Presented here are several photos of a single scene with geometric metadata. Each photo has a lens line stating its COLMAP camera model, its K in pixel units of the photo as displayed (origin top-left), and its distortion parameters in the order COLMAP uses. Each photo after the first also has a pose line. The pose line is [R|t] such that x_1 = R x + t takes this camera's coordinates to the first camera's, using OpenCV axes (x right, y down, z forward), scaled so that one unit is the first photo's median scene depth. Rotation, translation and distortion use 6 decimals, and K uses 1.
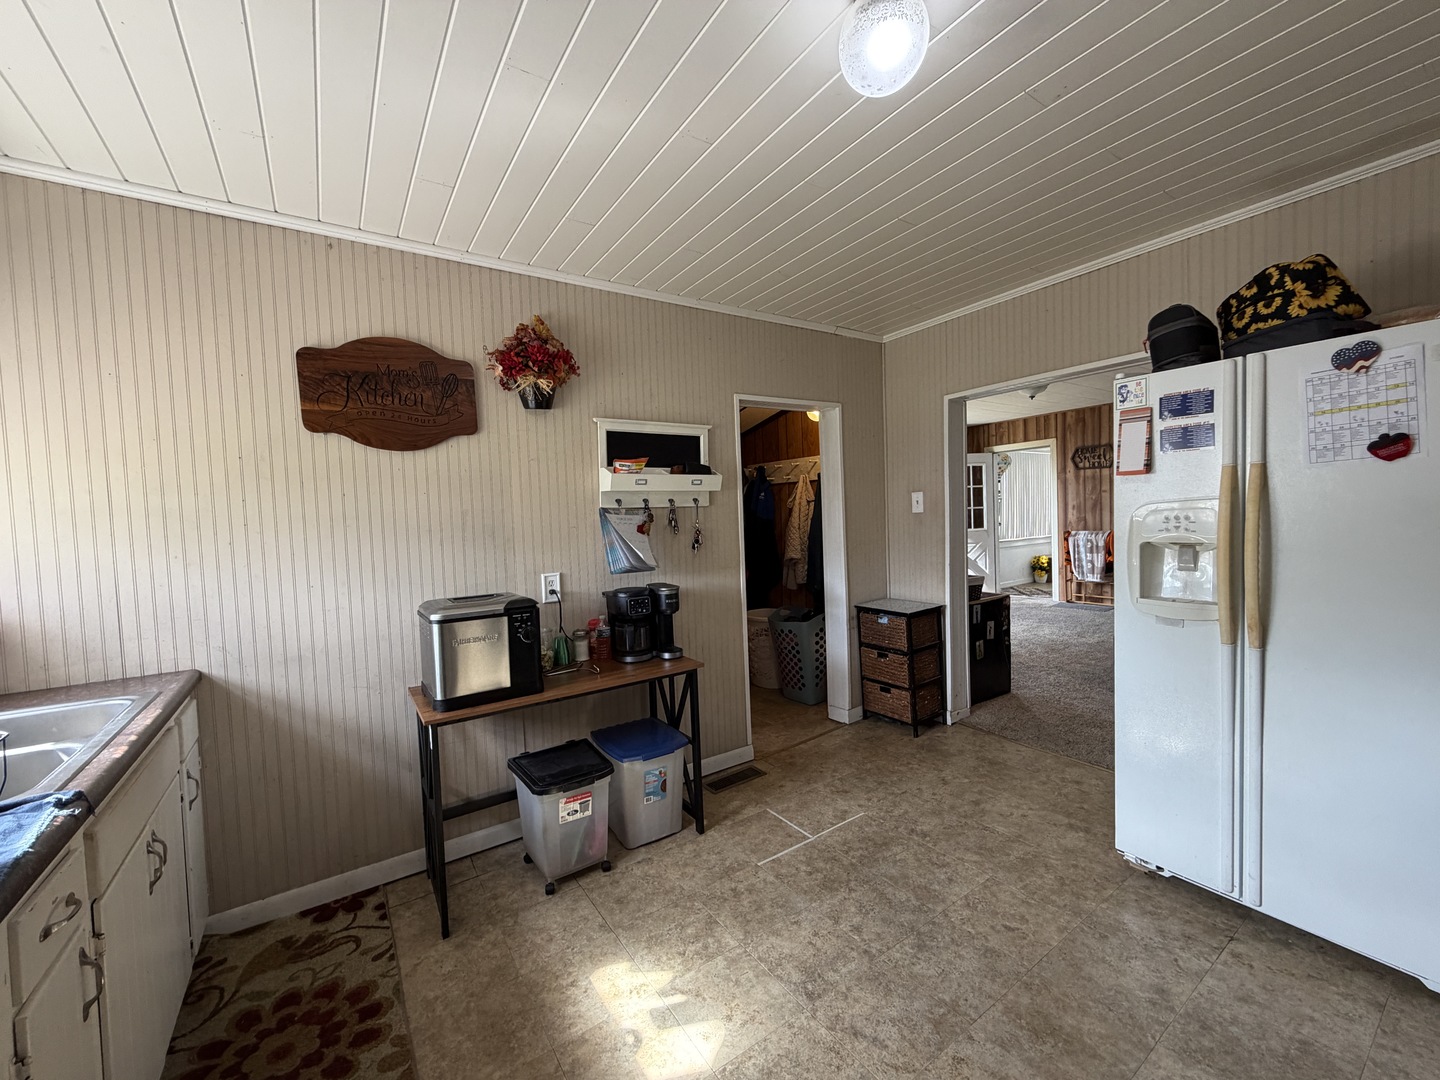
lens RADIAL K [[573.7, 0, 721.6], [0, 573.7, 537.4], [0, 0, 1]] dist [0.000732, -0.000023]
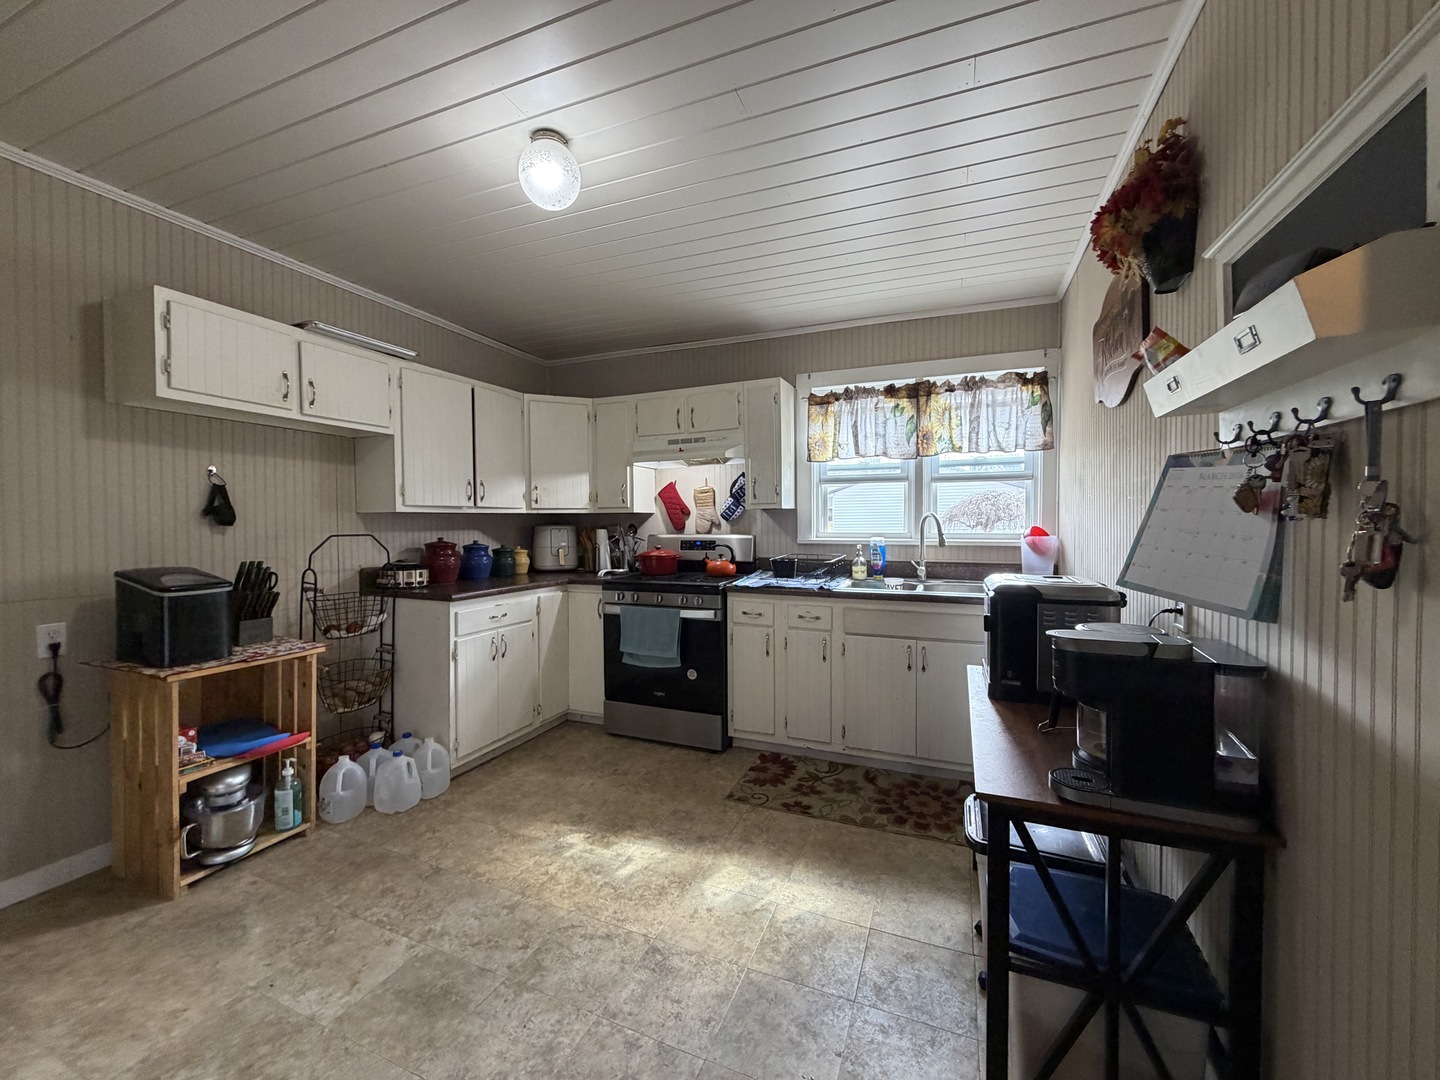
lens RADIAL K [[573.7, 0, 721.1], [0, 573.7, 541.1], [0, 0, 1]] dist [0.000732, -0.000023]
pose [[-0.834811, 0.064197, -0.546780, 0.383481], [0.016585, 0.995660, 0.091578, -0.034485], [0.550286, 0.067382, -0.832253, 1.245160]]
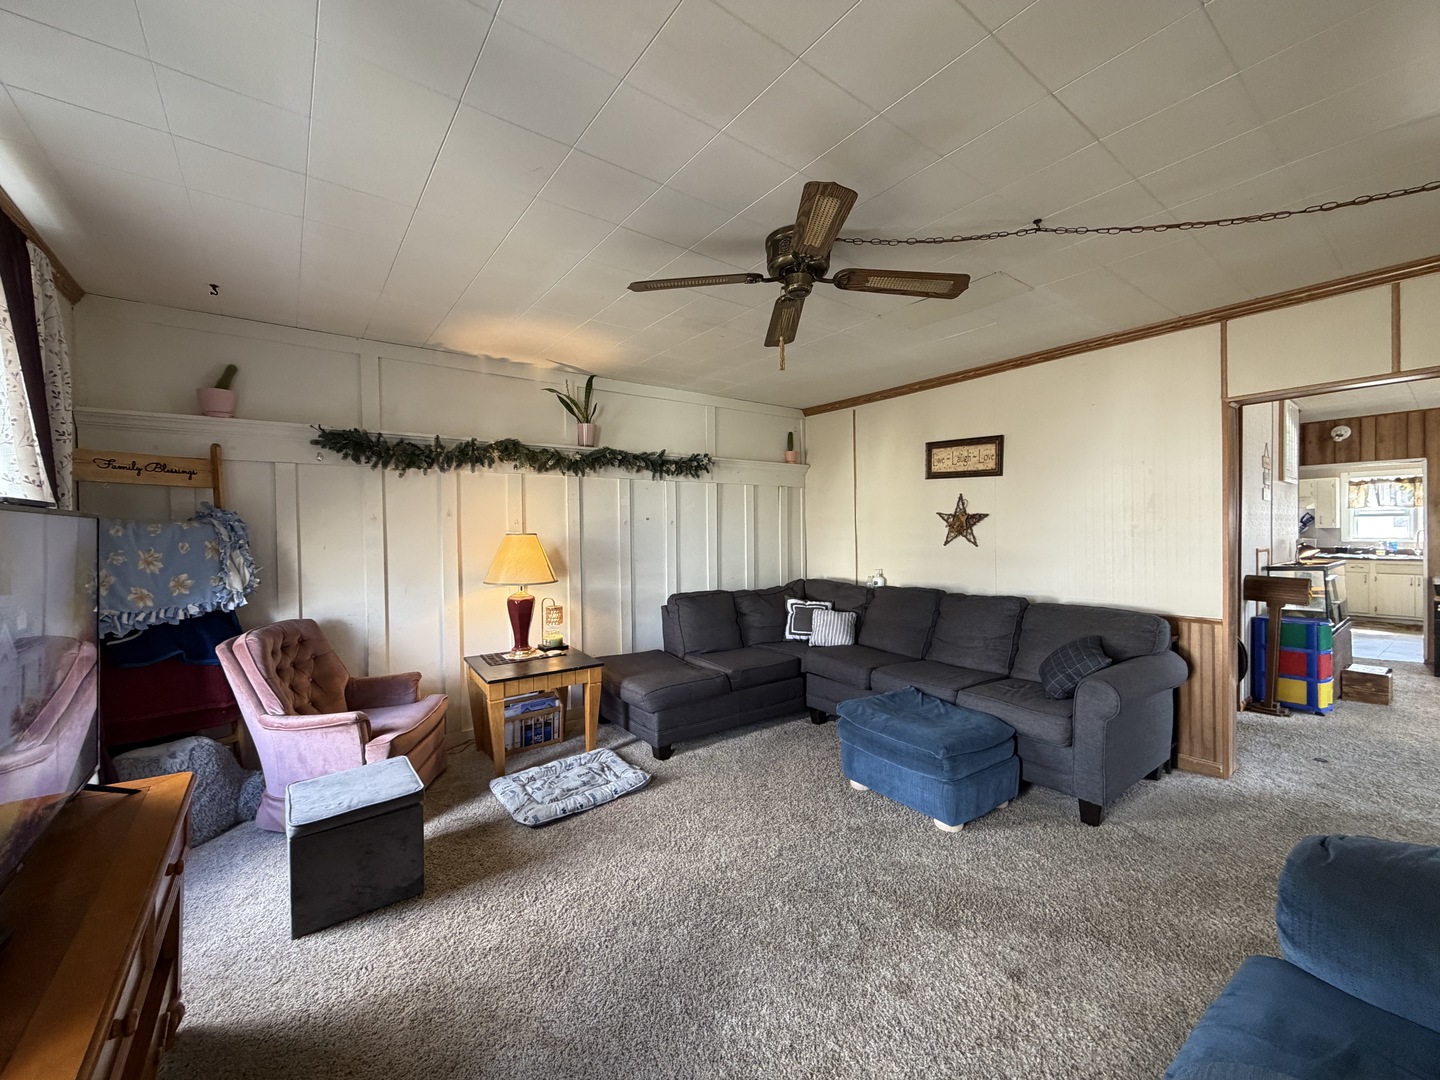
lens RADIAL K [[573.7, 0, 714.9], [0, 573.7, 541.2], [0, 0, 1]] dist [0.000732, -0.000023]
pose [[-0.998030, 0.051516, -0.035814, 3.375519], [0.049491, 0.997244, 0.055277, -0.279931], [0.038563, 0.053396, -0.997829, 3.501229]]
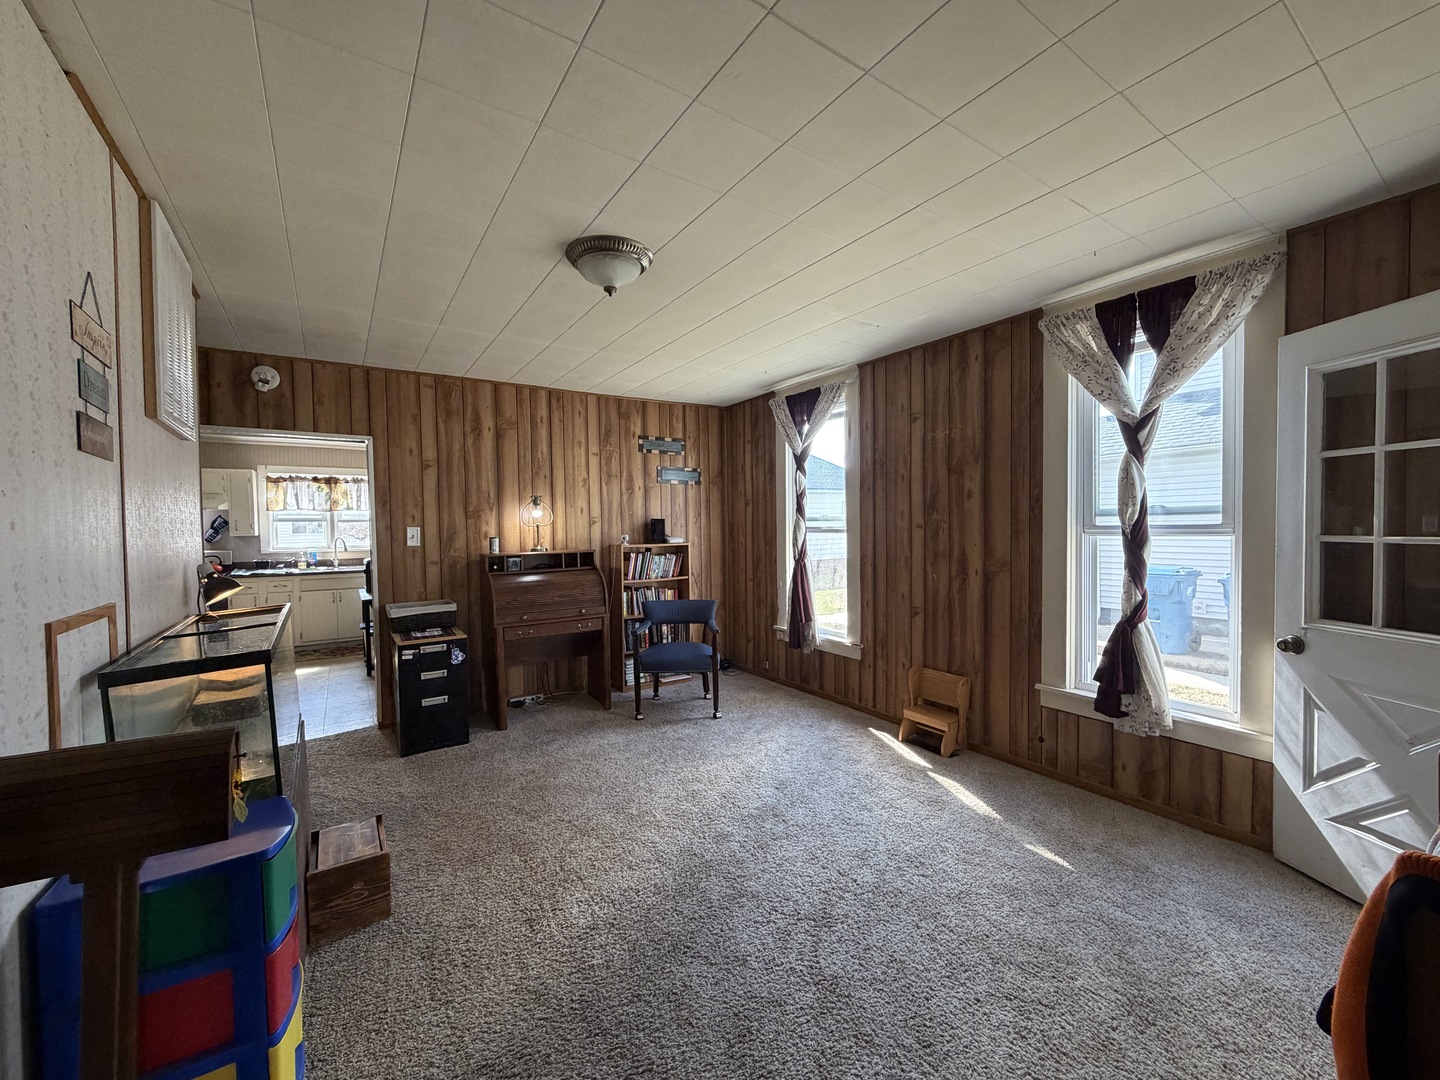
lens RADIAL K [[573.7, 0, 714.9], [0, 573.7, 540.0], [0, 0, 1]] dist [0.000732, -0.000023]
pose [[-0.021537, 0.064943, -0.997657, 2.114200], [-0.025306, 0.997533, 0.065481, -0.191242], [0.999448, 0.026656, -0.019841, 2.368691]]
